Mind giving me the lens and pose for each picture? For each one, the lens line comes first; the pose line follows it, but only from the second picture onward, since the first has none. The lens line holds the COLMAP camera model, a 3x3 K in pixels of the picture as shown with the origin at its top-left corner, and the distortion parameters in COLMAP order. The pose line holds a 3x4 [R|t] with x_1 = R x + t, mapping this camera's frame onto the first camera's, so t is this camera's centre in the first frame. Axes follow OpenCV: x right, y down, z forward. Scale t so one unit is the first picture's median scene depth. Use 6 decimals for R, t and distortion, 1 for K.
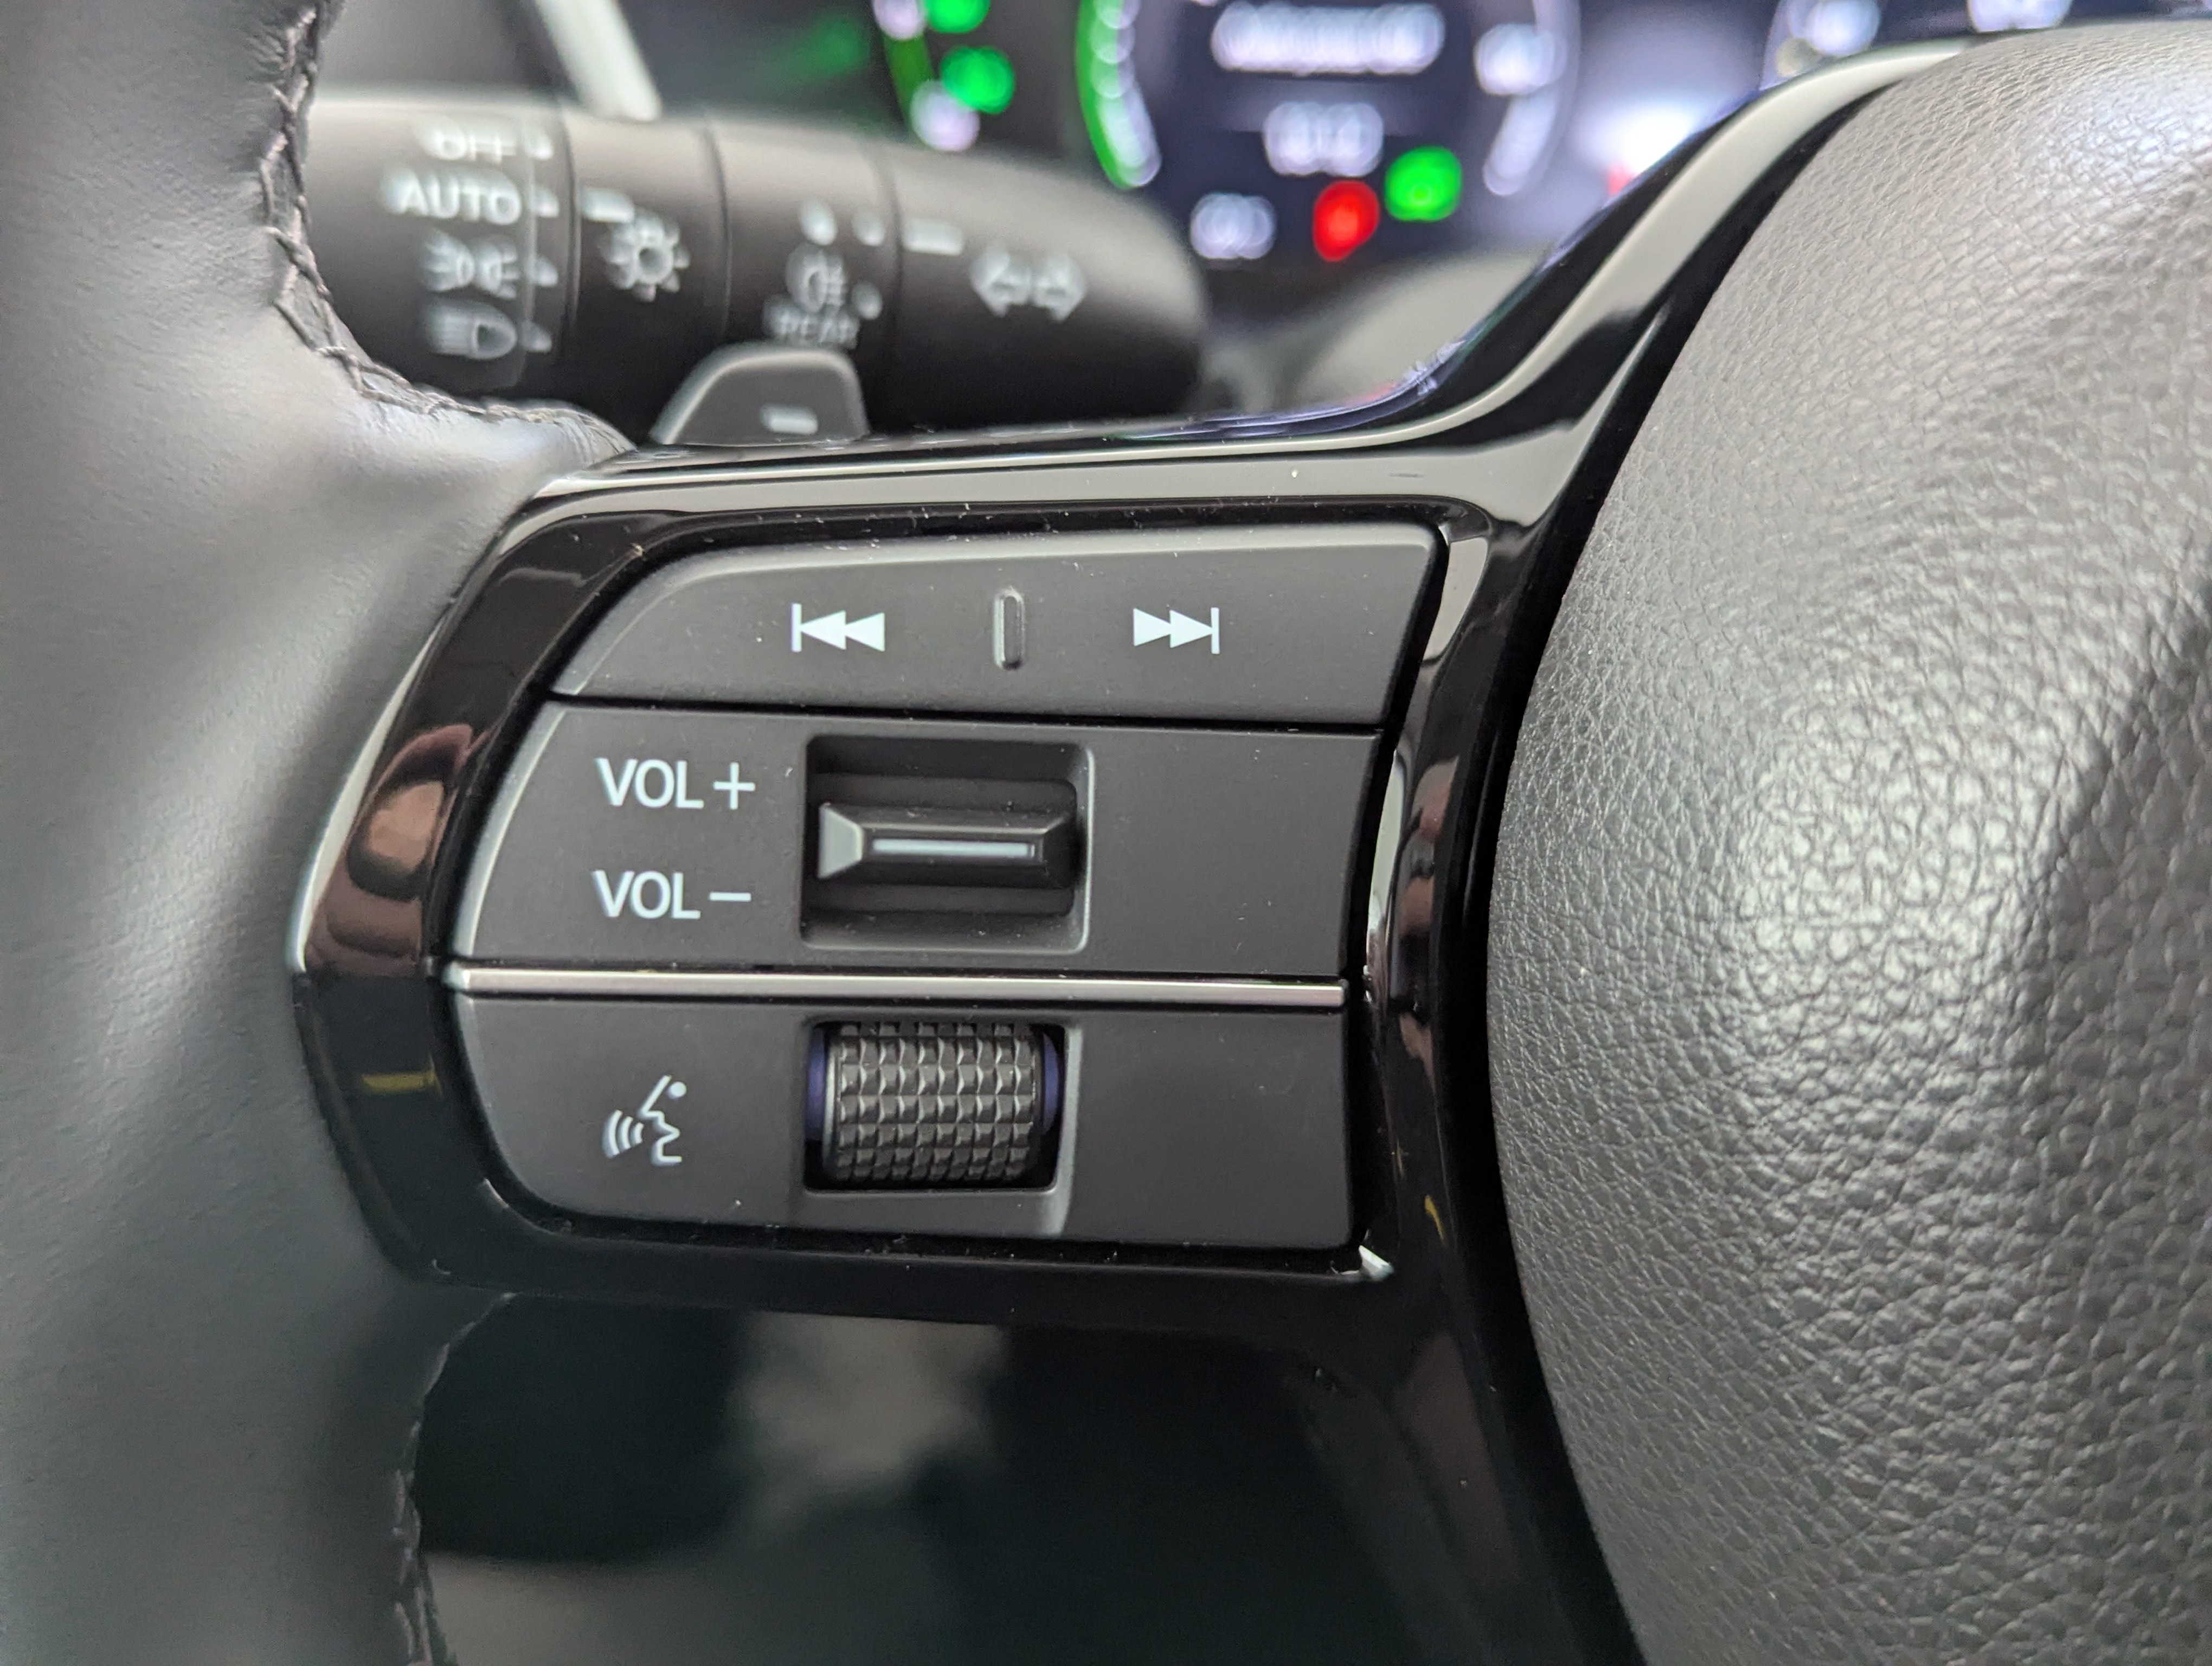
lens RADIAL K [[2029.8, 0, 1094.3], [0, 2029.8, 813.3], [0, 0, 1]] dist [0.049920, 0.000000]
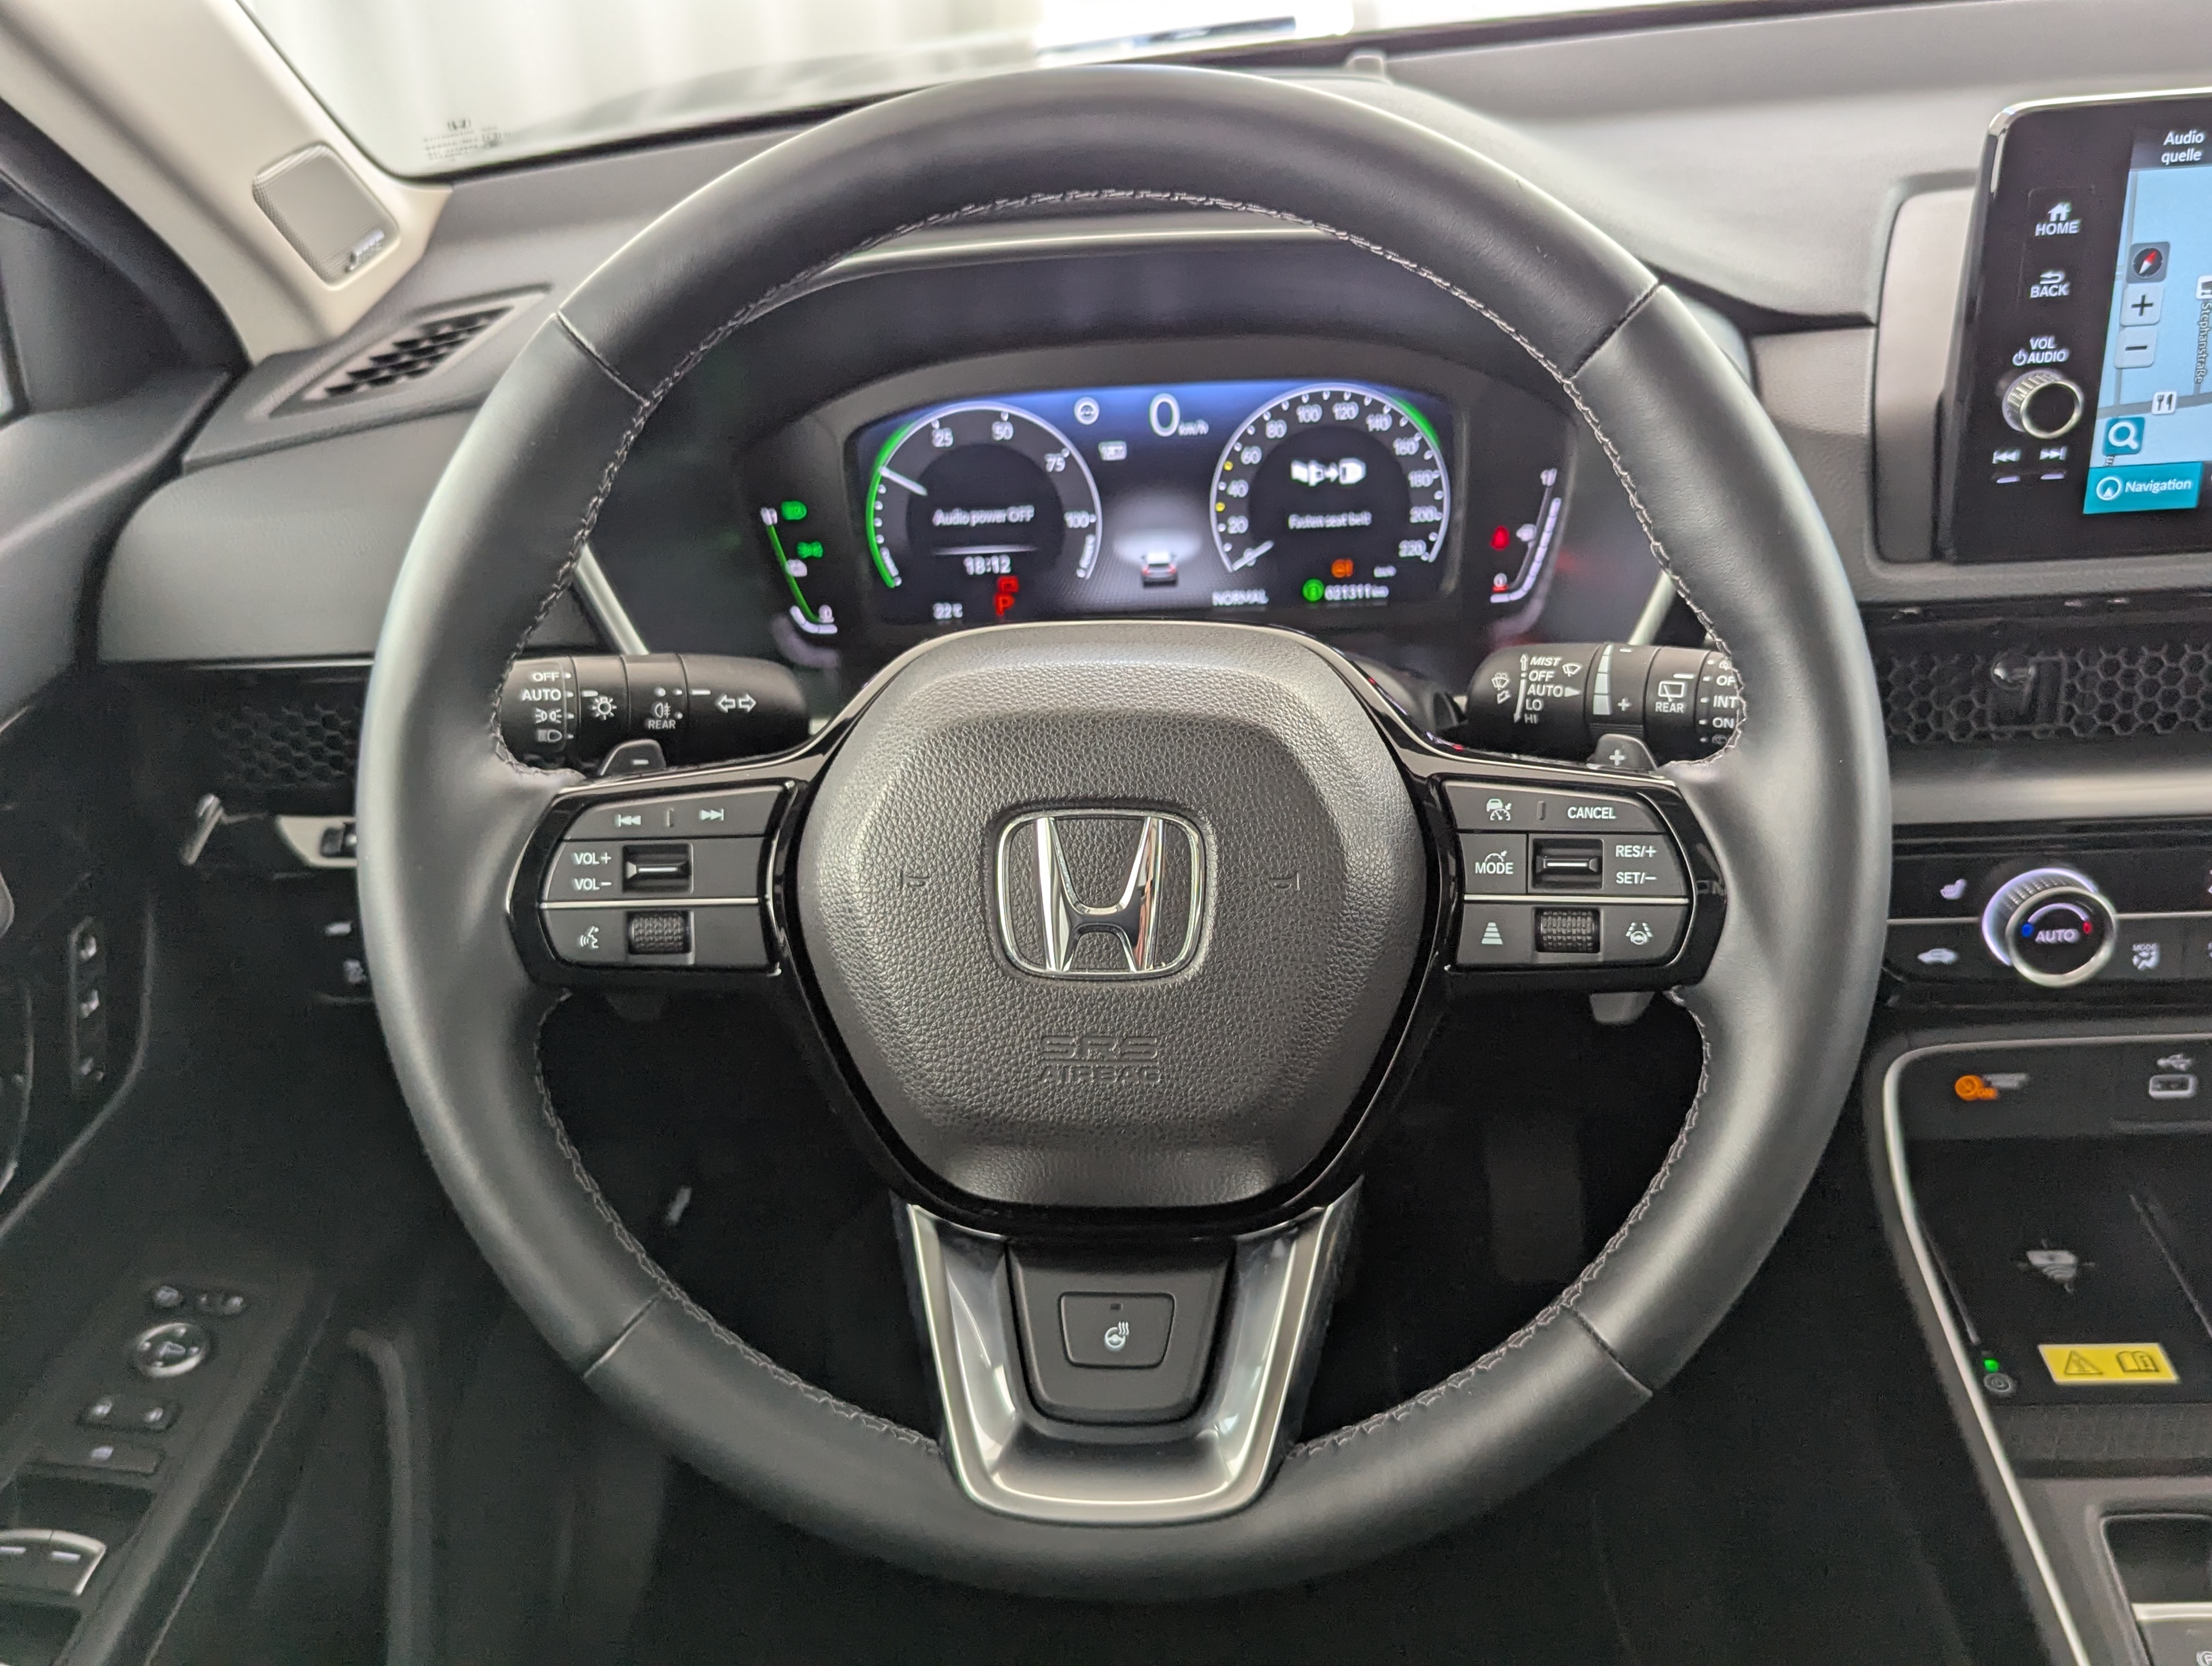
lens RADIAL K [[2029.8, 0, 1153.4], [0, 2029.8, 848.3], [0, 0, 1]] dist [0.049920, 0.000000]
pose [[0.997423, -0.064402, -0.031632, 1.020997], [0.061643, 0.994759, -0.081571, 0.355687], [0.036719, 0.079411, 0.996165, -2.971236]]
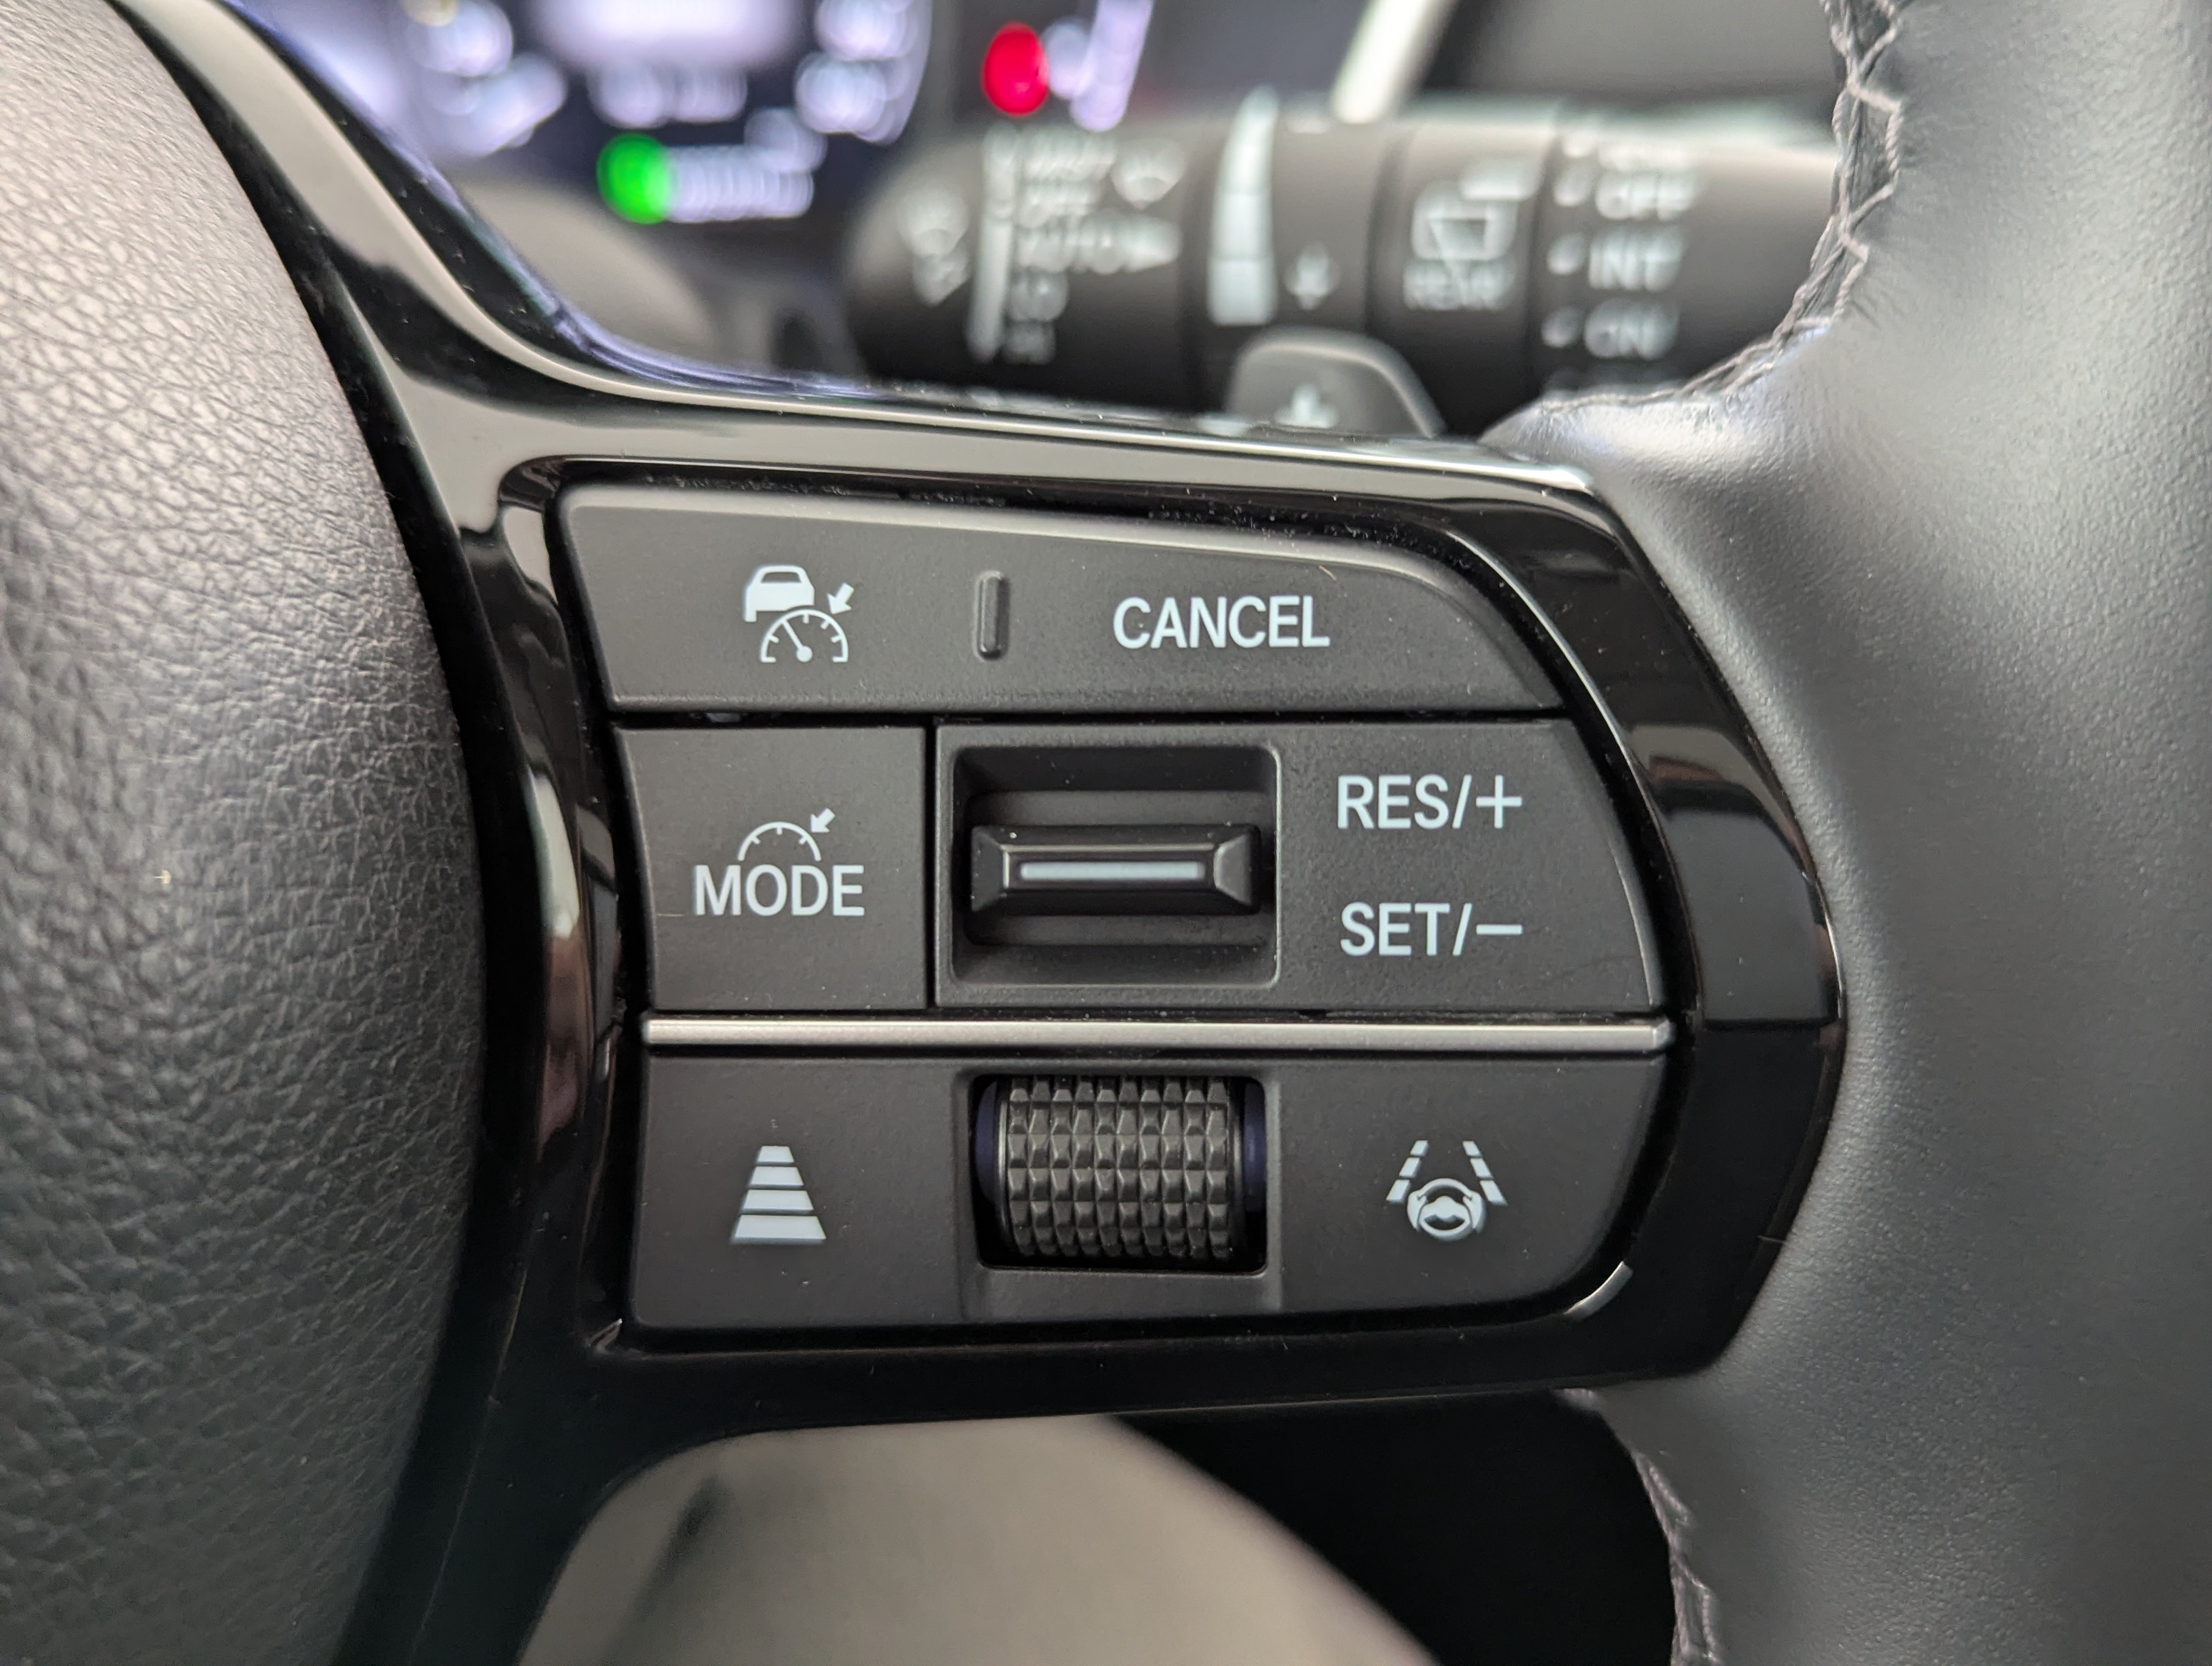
lens RADIAL K [[2029.8, 0, 1104.7], [0, 2029.8, 835.4], [0, 0, 1]] dist [0.049920, 0.000000]
pose [[0.988351, -0.094313, 0.119443, 1.579321], [0.094736, 0.995500, 0.002139, 0.106383], [-0.119107, 0.009202, 0.992839, 0.081634]]
